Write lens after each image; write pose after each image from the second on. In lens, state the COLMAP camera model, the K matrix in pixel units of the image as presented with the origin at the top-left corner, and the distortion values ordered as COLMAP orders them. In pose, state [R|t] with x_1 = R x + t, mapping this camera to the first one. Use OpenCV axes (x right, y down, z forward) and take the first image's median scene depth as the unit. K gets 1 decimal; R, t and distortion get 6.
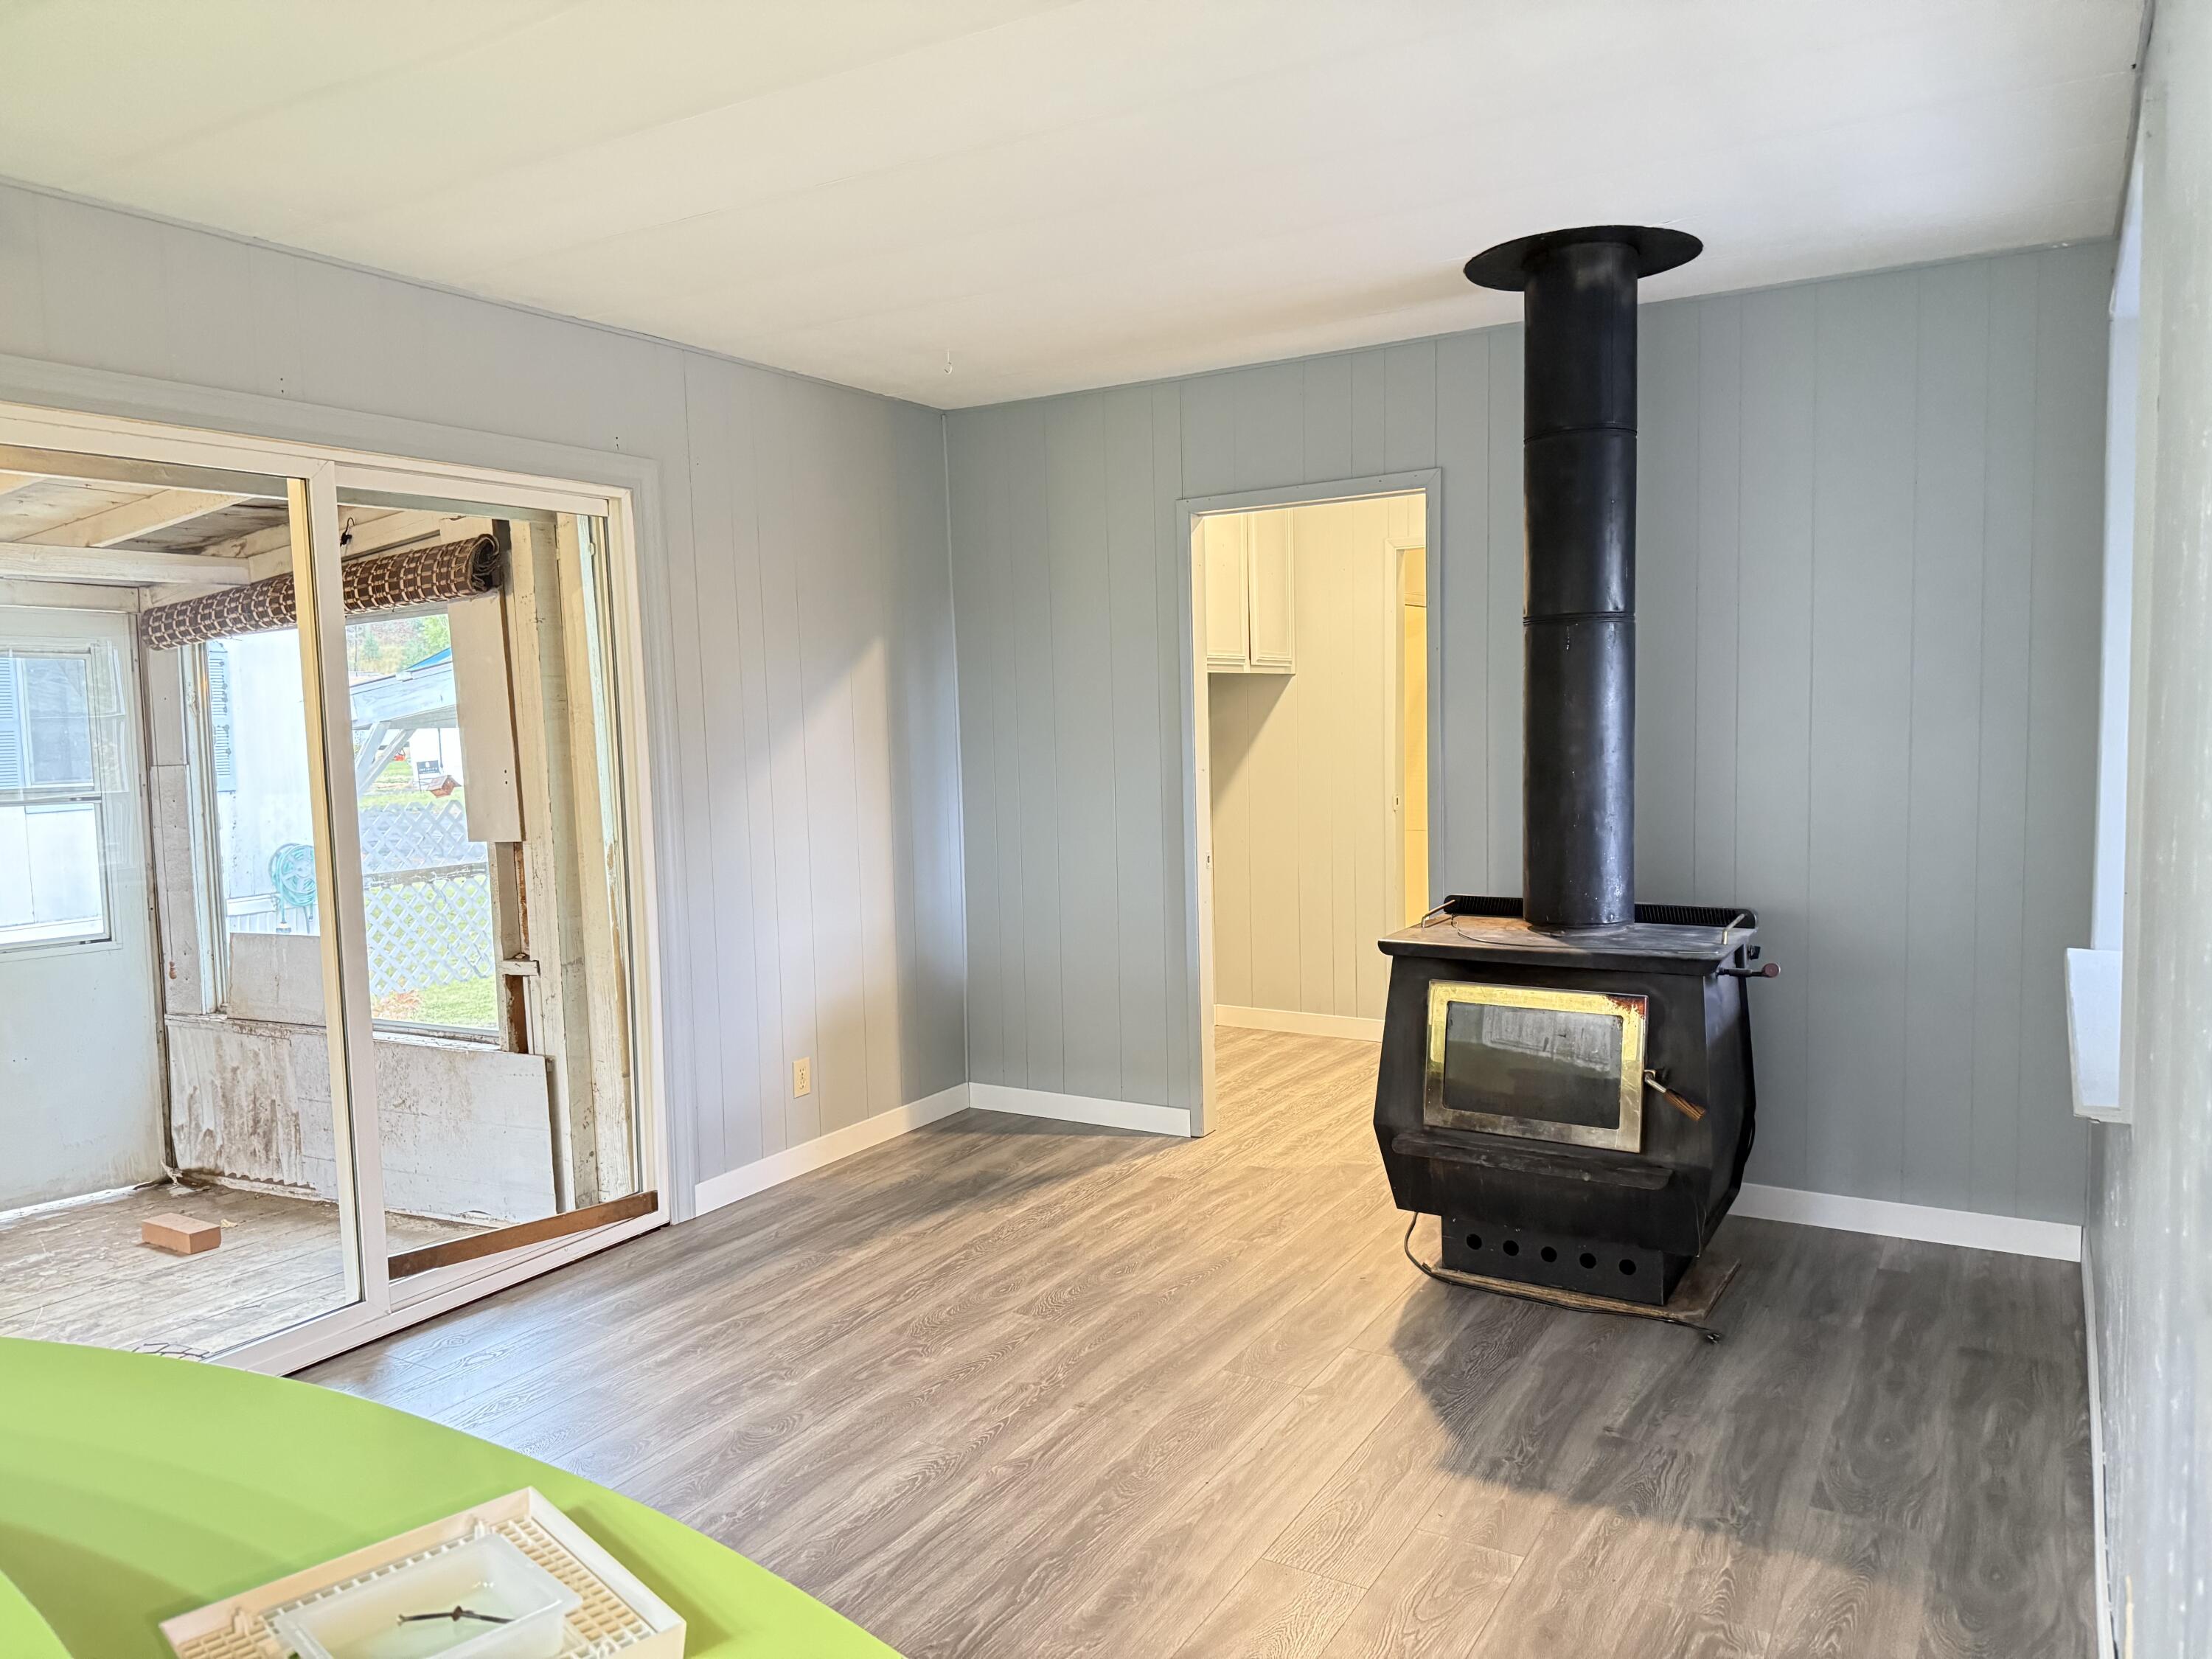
lens RADIAL K [[1533.1, 0, 1086.8], [0, 1533.1, 846.2], [0, 0, 1]] dist [0.085251, -0.108701]
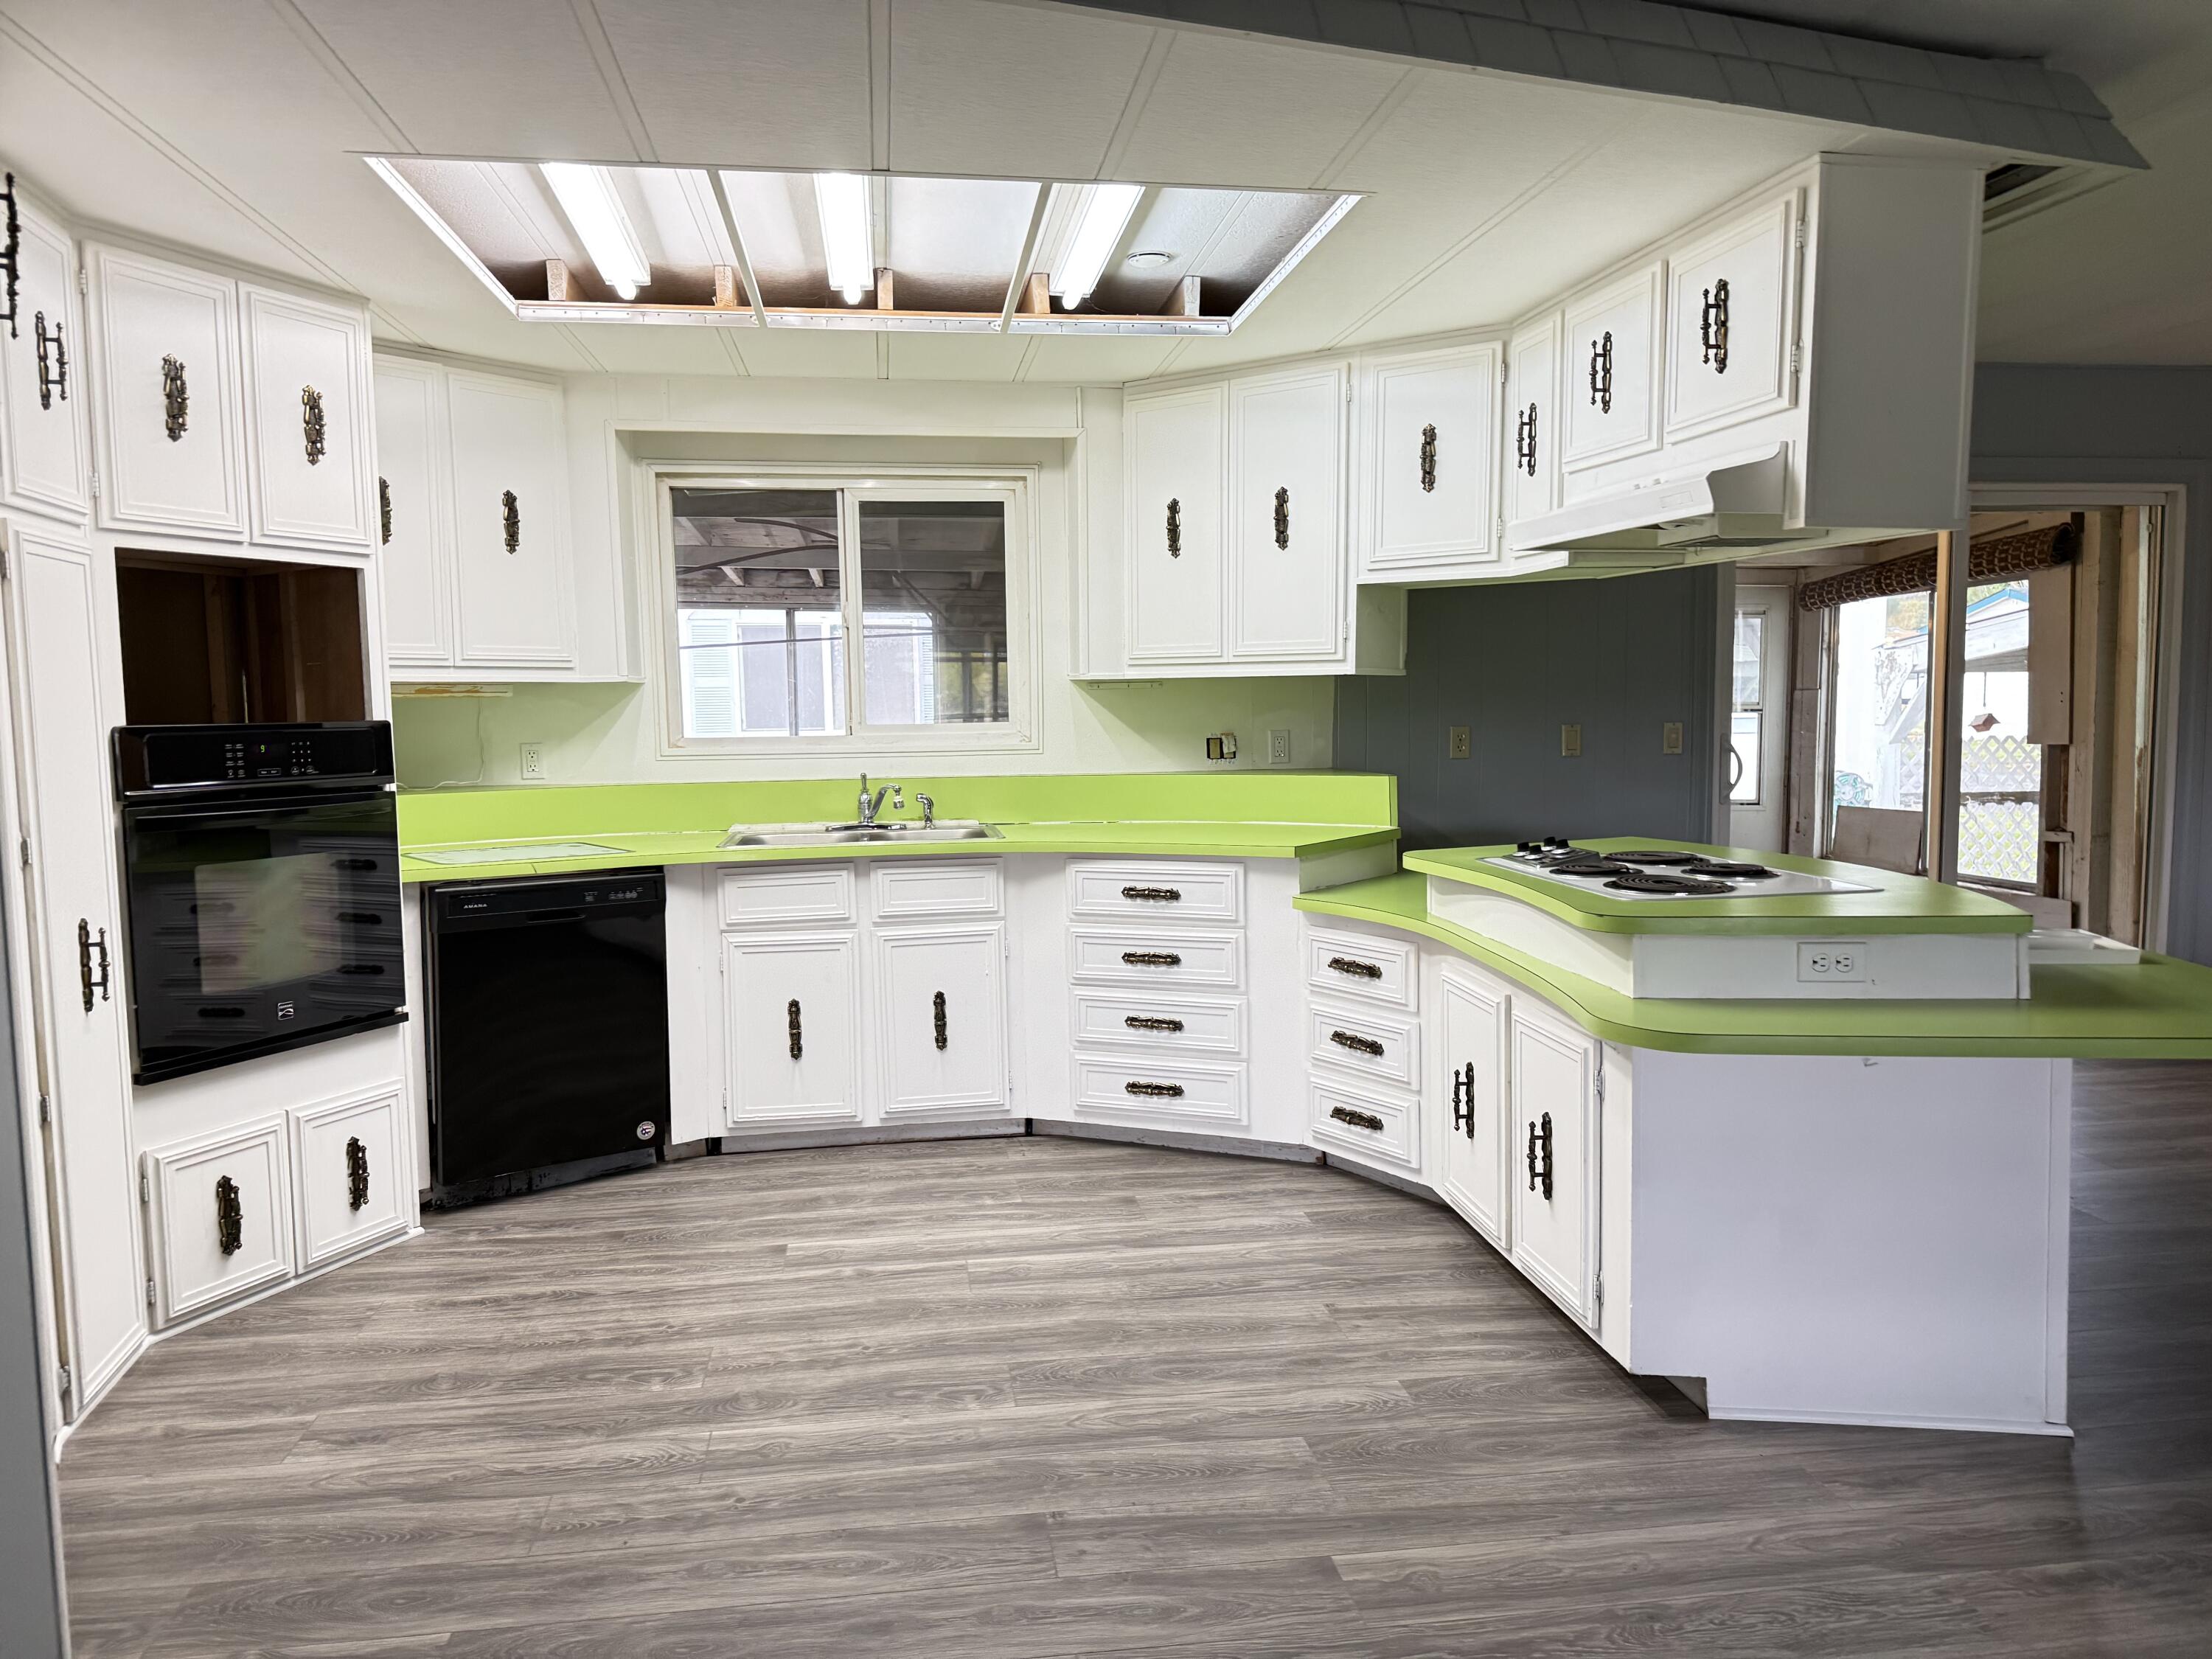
lens RADIAL K [[1562.2, 0, 1099.5], [0, 1562.2, 837.4], [0, 0, 1]] dist [0.151652, -0.229299]
pose [[0.637253, 0.087791, -0.765638, 0.182634], [-0.072592, 0.995911, 0.053776, 0.065141], [0.767228, 0.021310, 0.641020, -0.572815]]
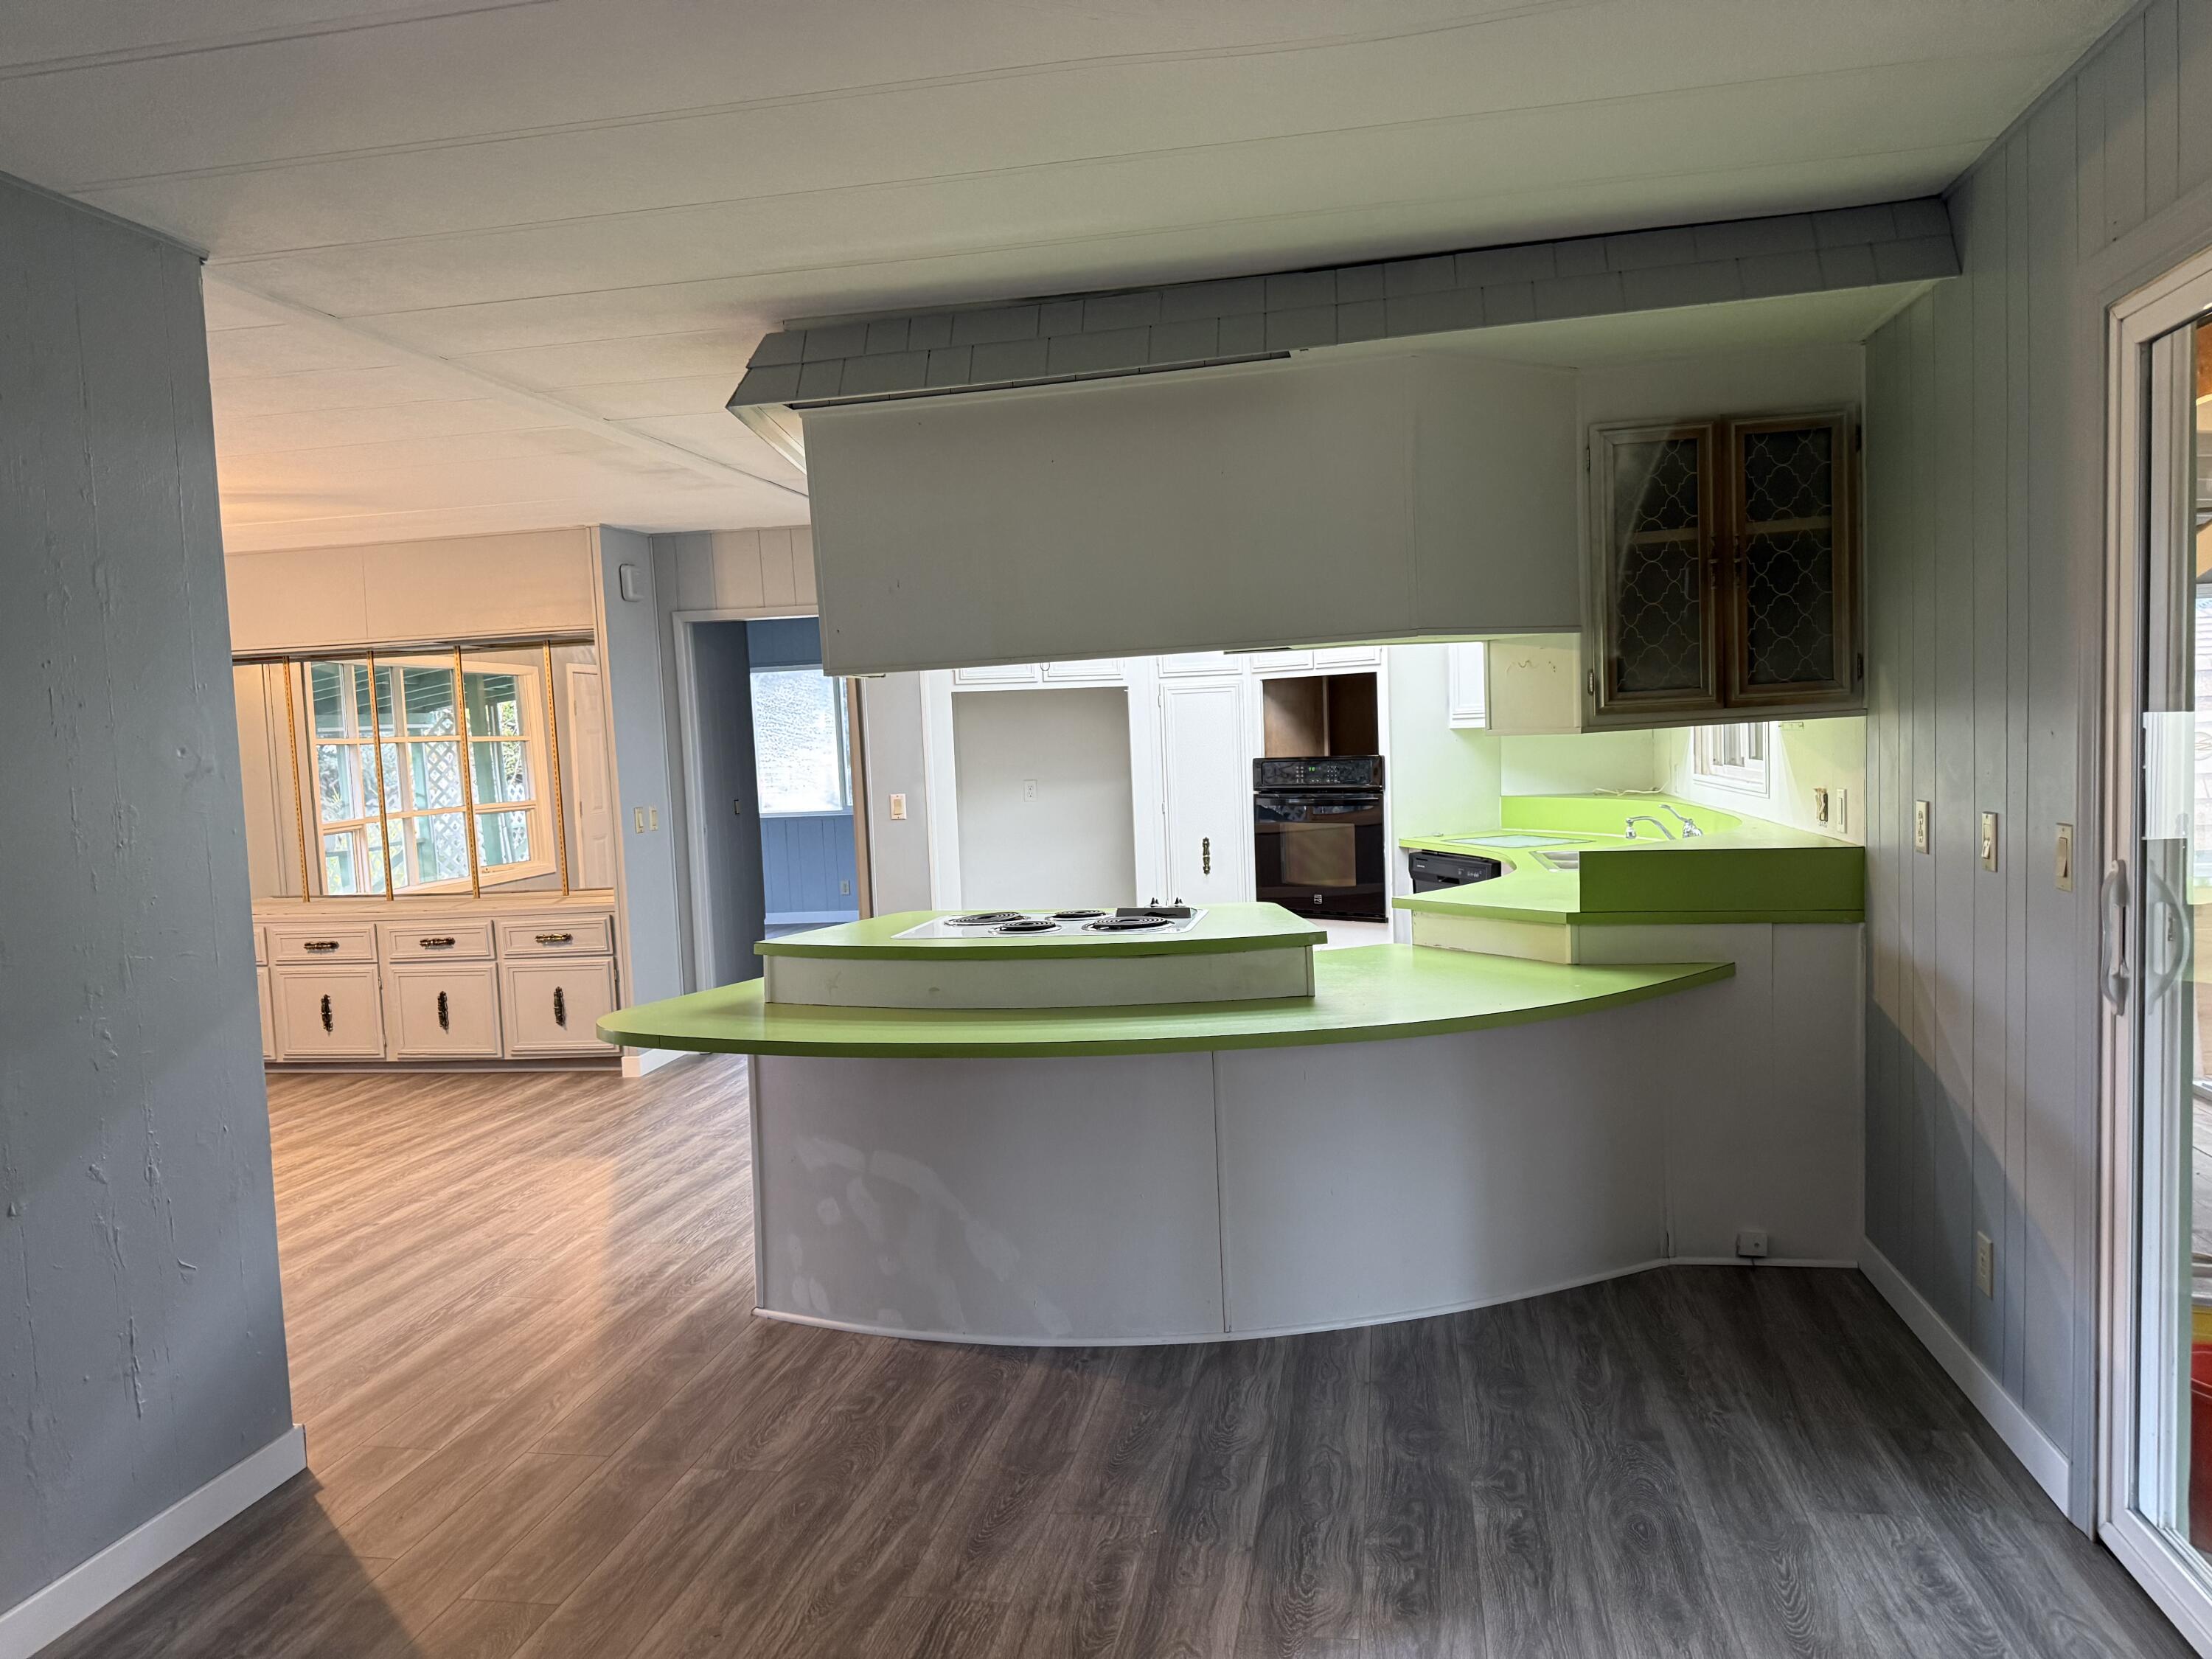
lens RADIAL K [[1562.2, 0, 1099.5], [0, 1562.2, 837.4], [0, 0, 1]] dist [0.151652, -0.229299]
pose [[-0.933335, 0.090572, -0.347395, 0.078811], [0.036159, 0.986449, 0.160036, -0.087533], [0.357182, 0.136805, -0.923962, 0.893316]]
